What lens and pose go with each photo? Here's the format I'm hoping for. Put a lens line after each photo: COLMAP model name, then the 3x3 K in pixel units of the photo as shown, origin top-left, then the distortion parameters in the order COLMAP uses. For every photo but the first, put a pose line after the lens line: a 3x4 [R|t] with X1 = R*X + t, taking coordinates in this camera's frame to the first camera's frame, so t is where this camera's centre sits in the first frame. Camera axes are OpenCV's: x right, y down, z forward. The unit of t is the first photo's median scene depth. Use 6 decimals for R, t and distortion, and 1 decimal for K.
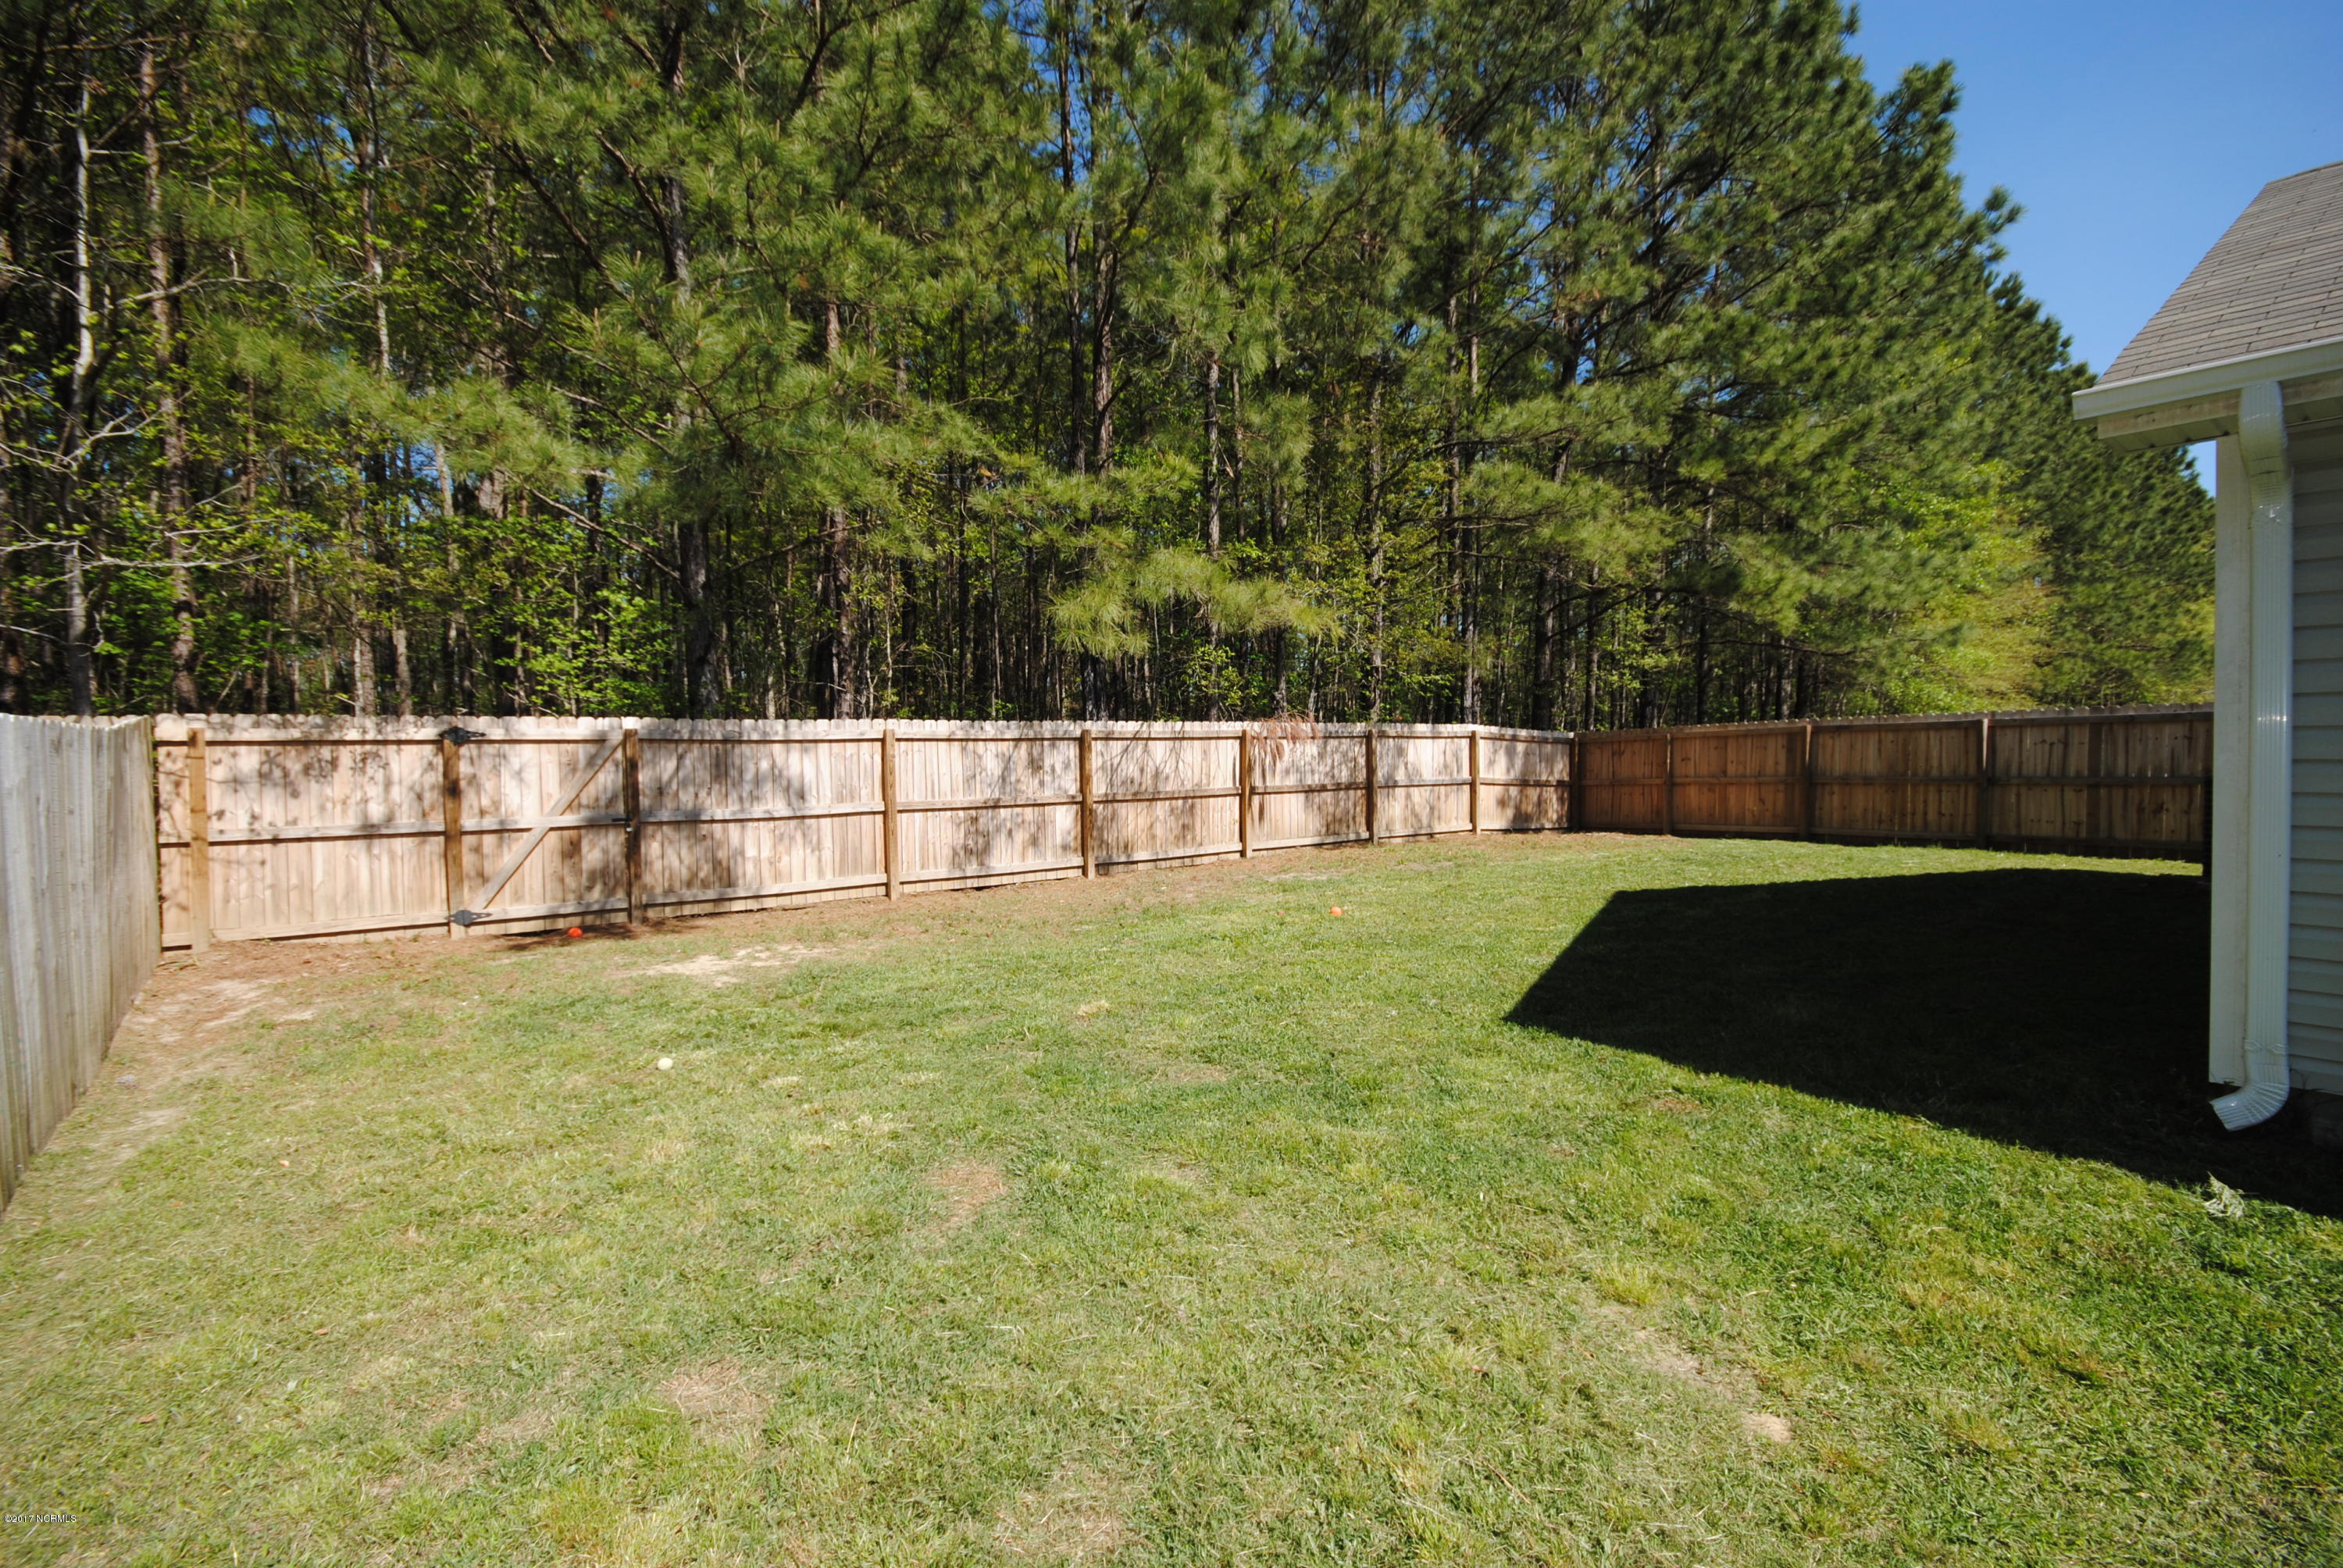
lens RADIAL K [[1024.8, 0, 1194.6], [0, 1024.8, 779.7], [0, 0, 1]] dist [0.000550, -0.010728]
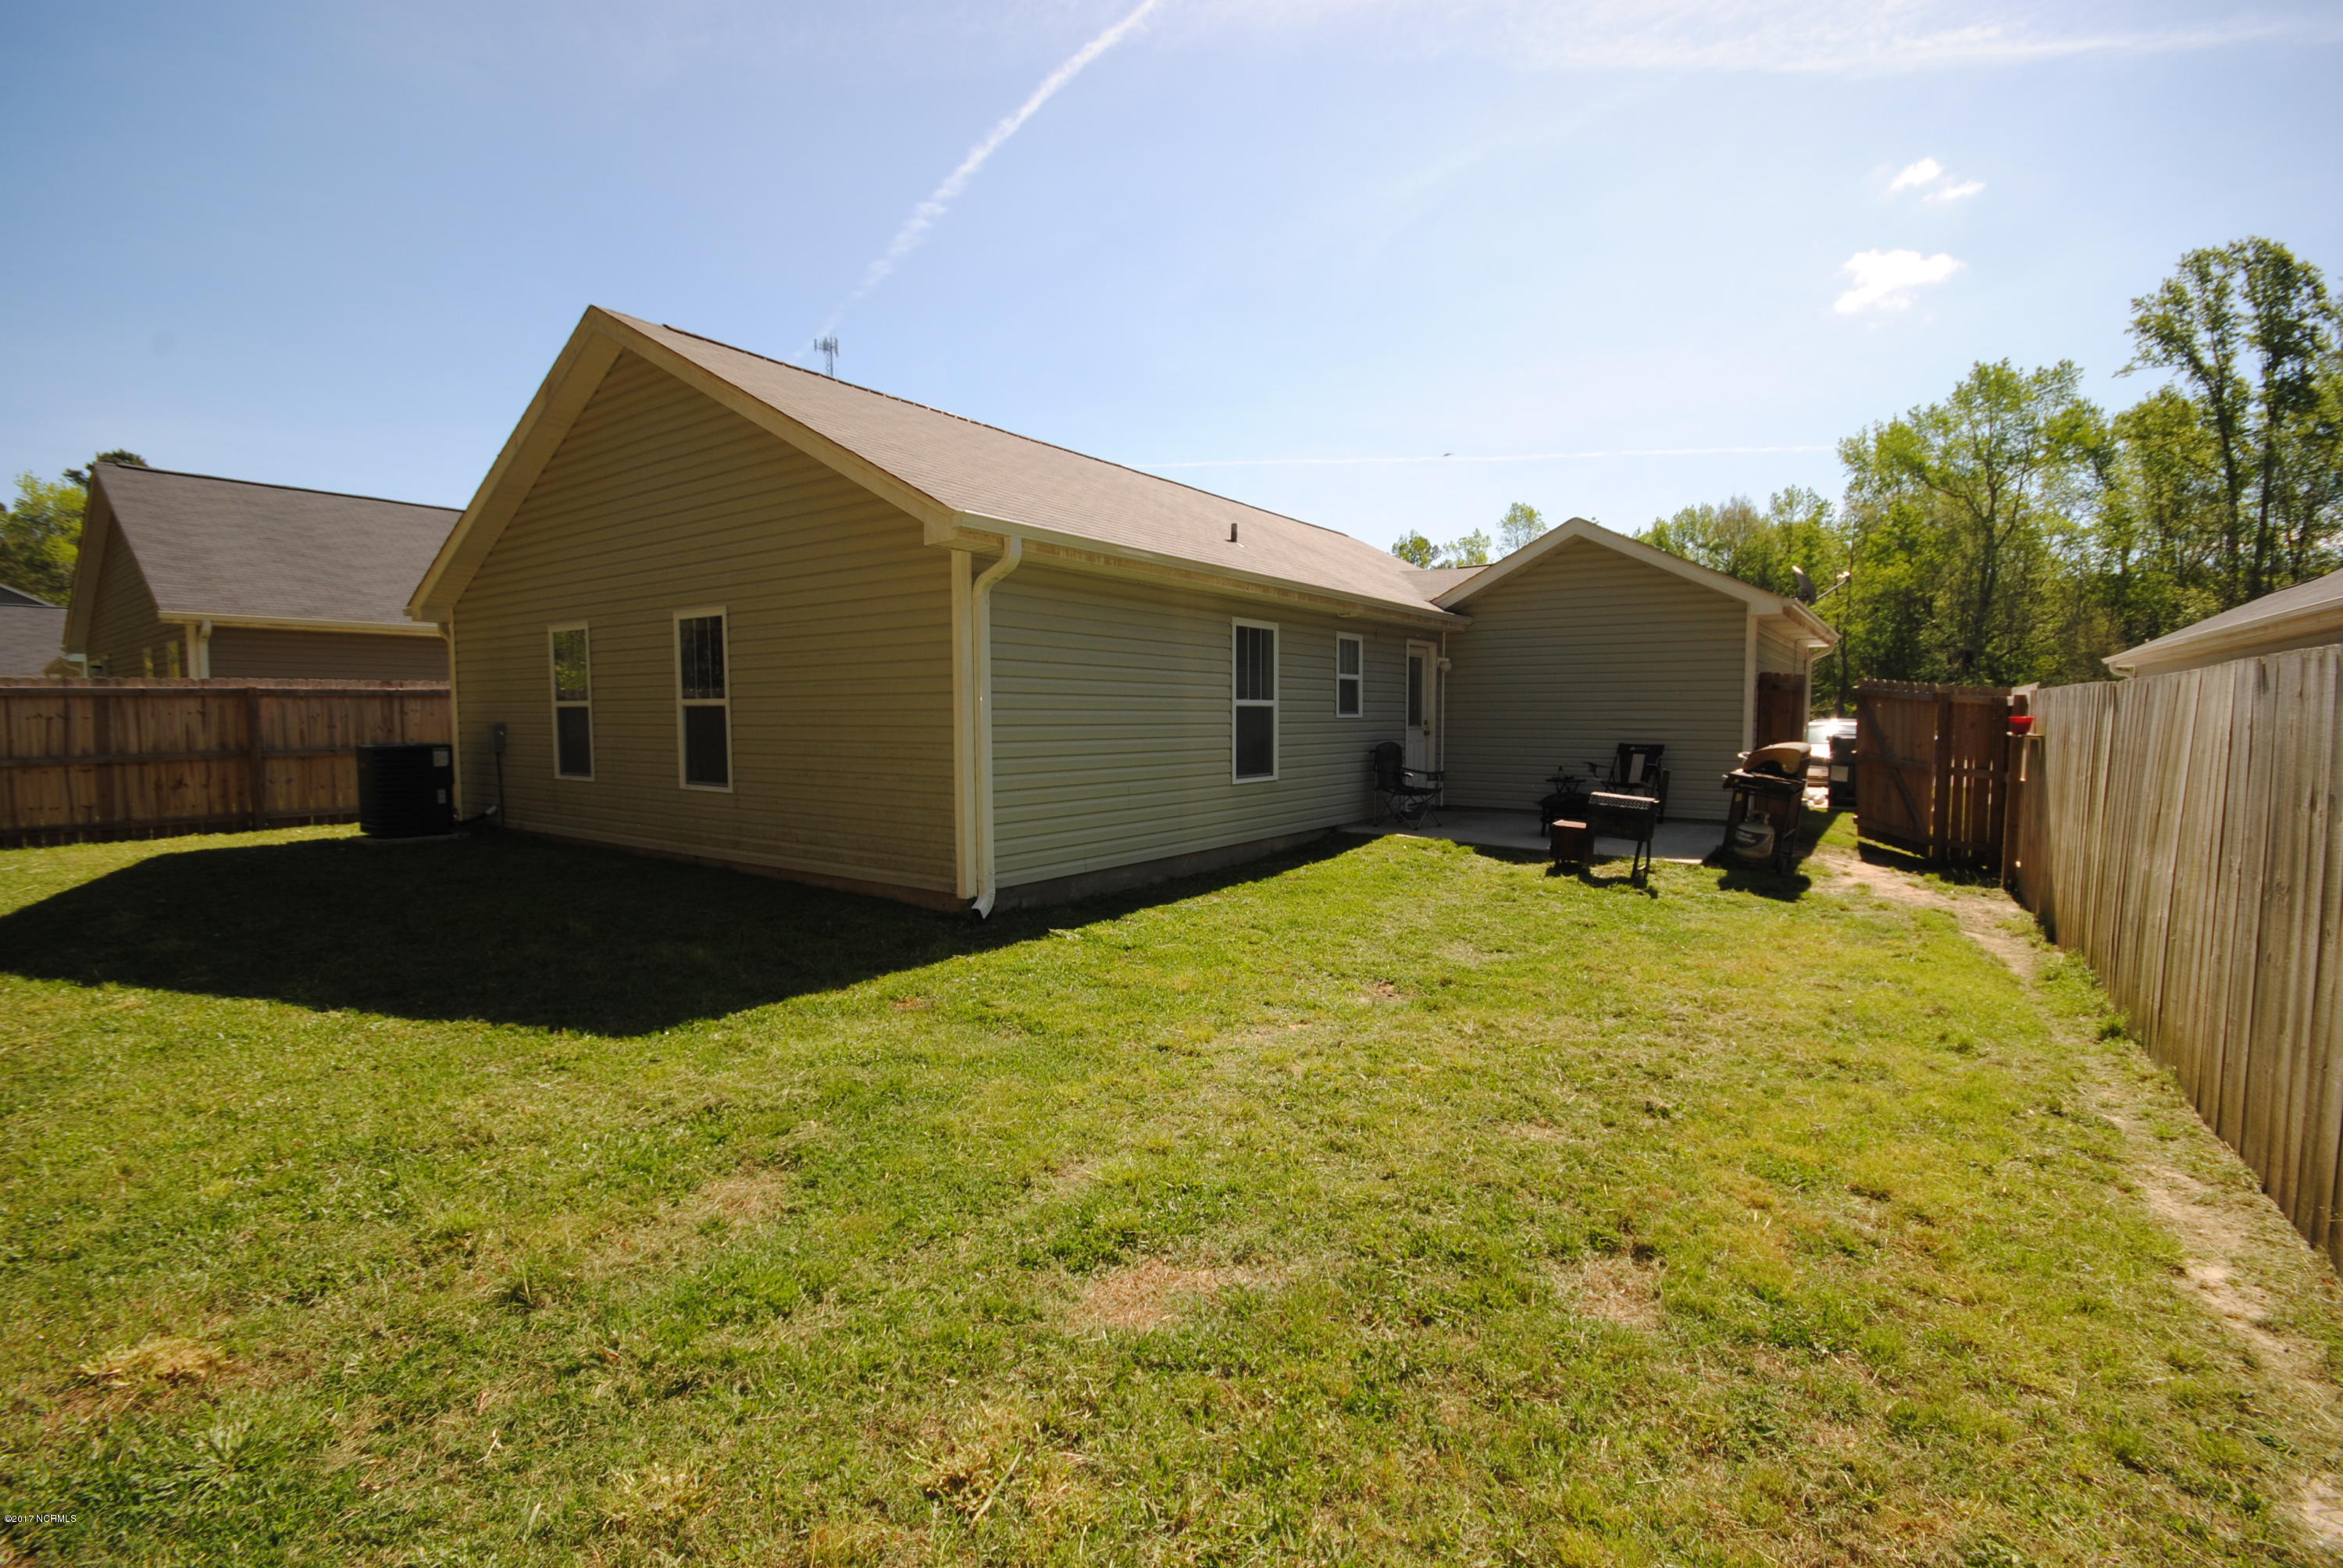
lens RADIAL K [[1024.8, 0, 1194.6], [0, 1024.8, 779.7], [0, 0, 1]] dist [0.000550, -0.010728]
pose [[-0.305105, -0.049273, 0.951043, -0.369071], [0.029583, 0.997688, 0.061180, -0.009576], [-0.951859, 0.046801, -0.302942, 0.468064]]
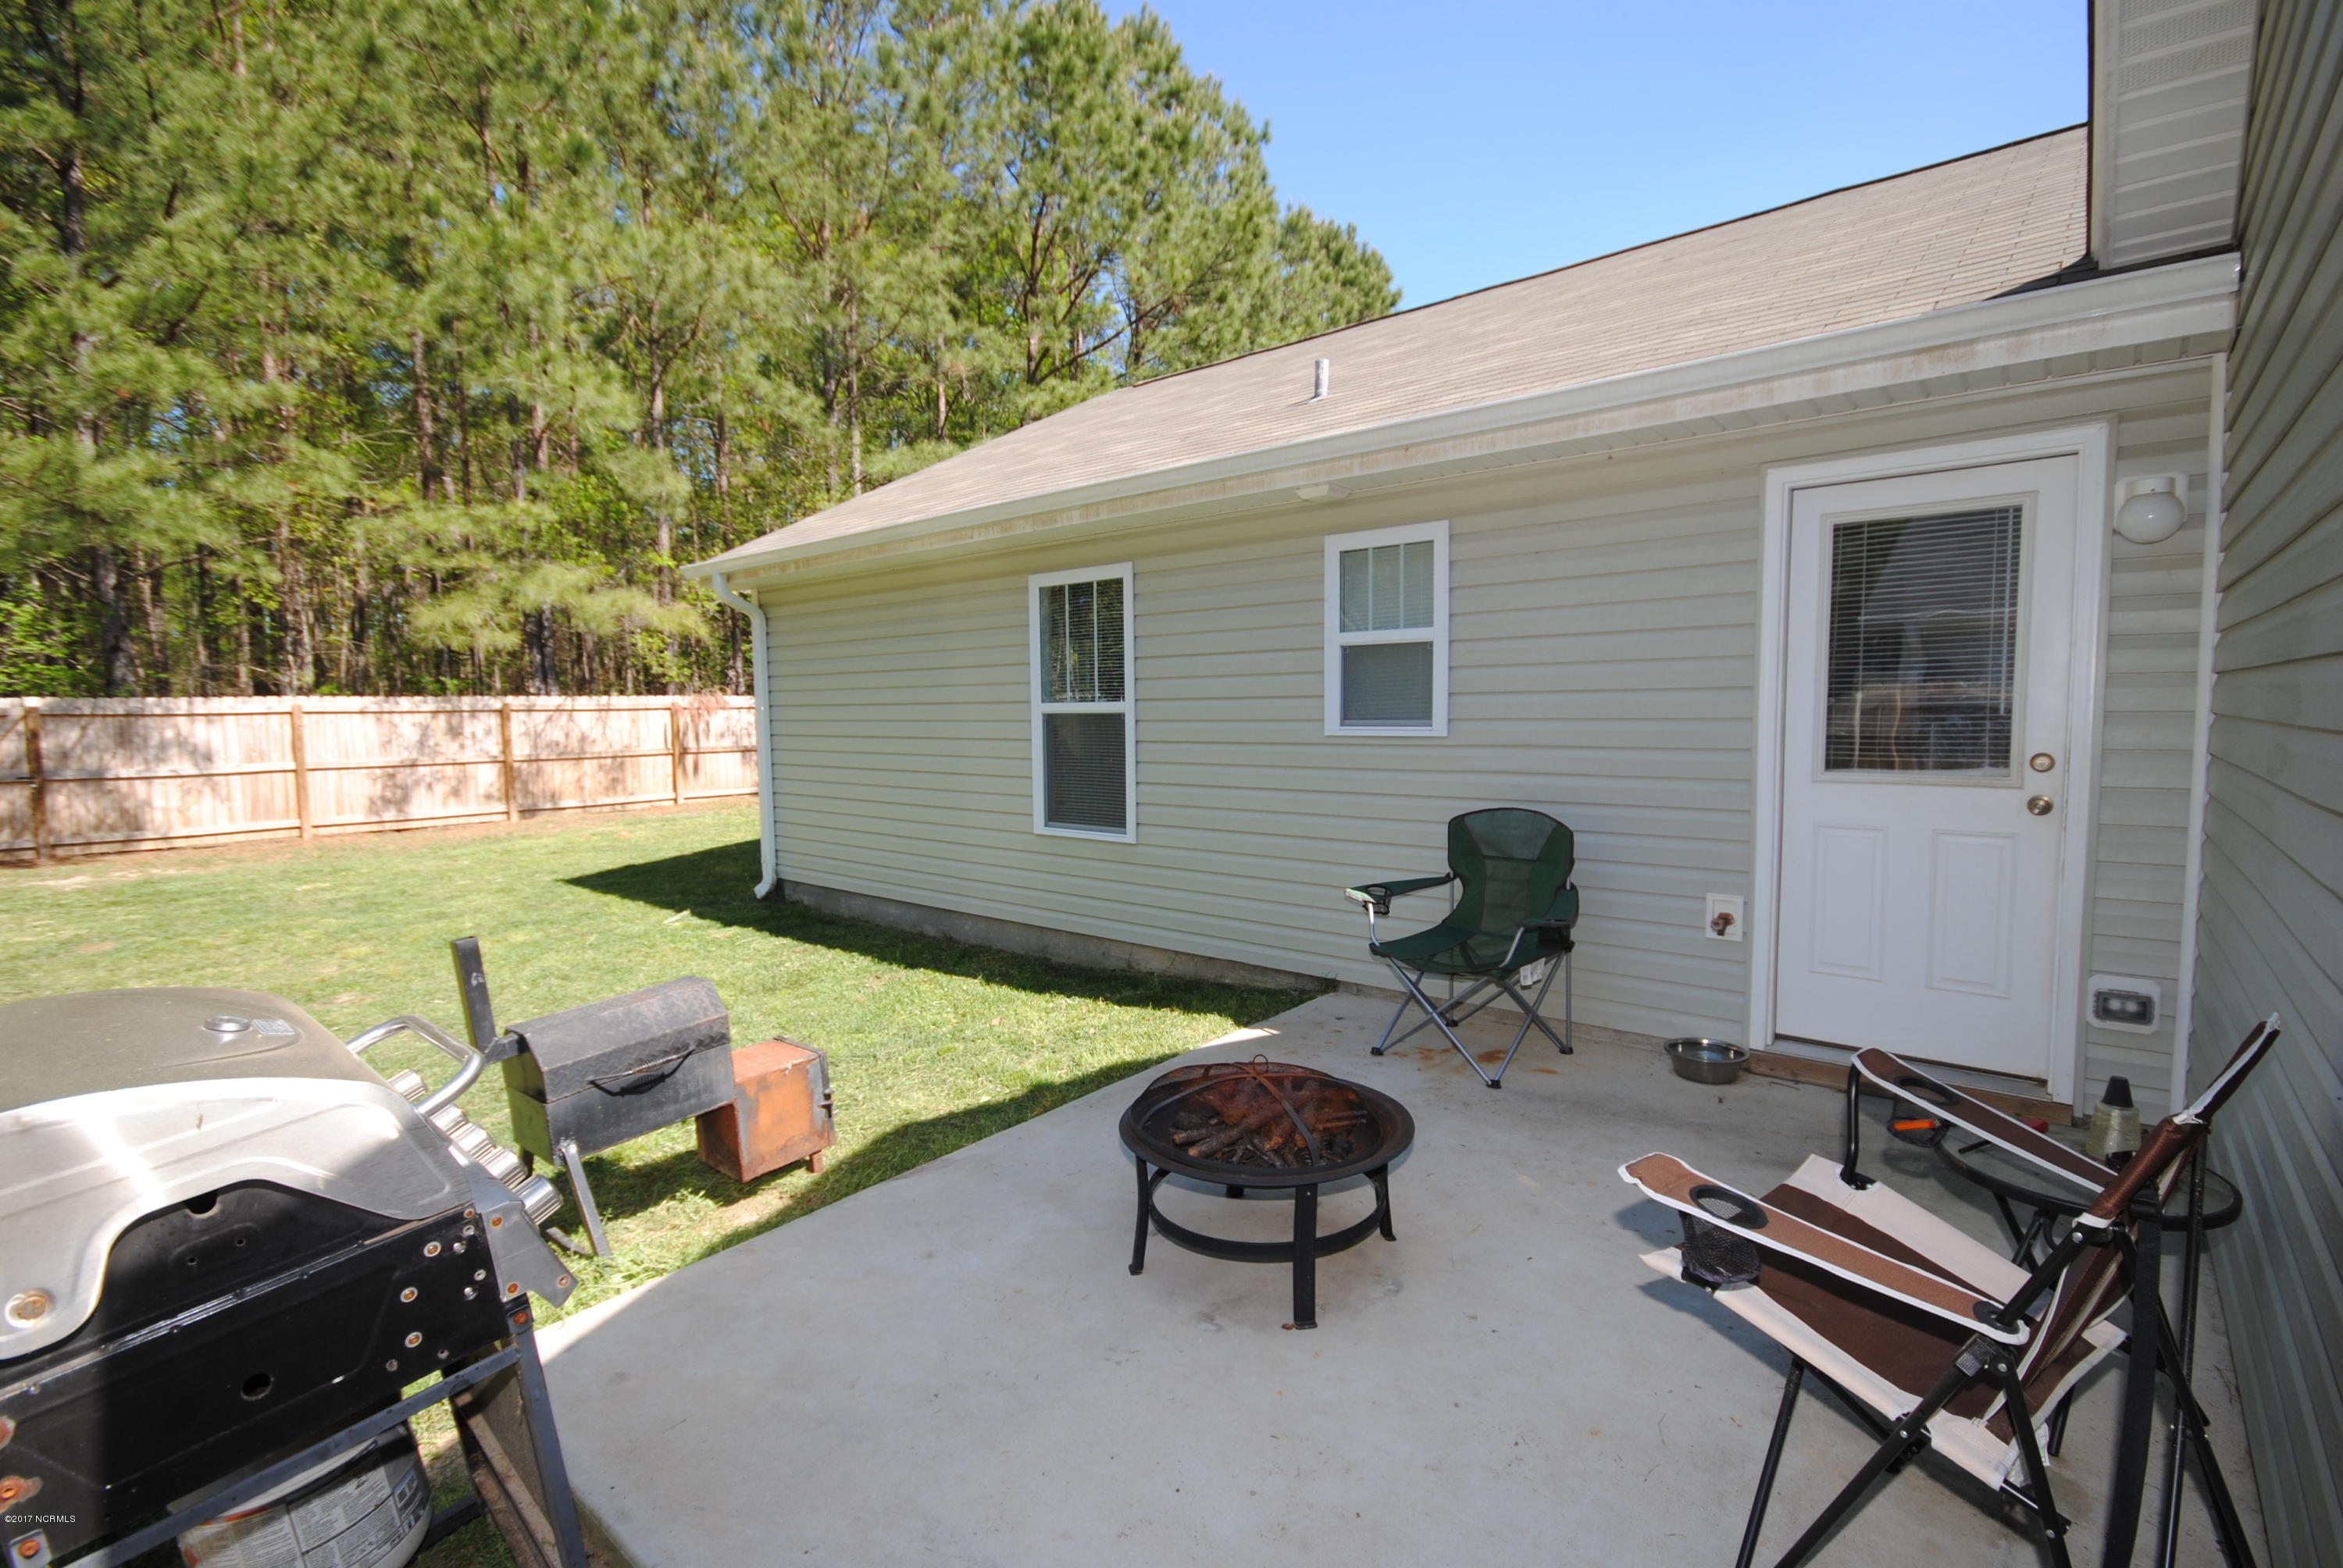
lens RADIAL K [[1020.6, 0, 1171.5], [0, 1020.6, 784.0], [0, 0, 1]] dist [0.026220, -0.019377]
pose [[0.975275, -0.014488, 0.220517, 0.469300], [0.004678, 0.998979, 0.044940, -0.003484], [-0.220943, -0.042797, 0.974347, -0.473878]]
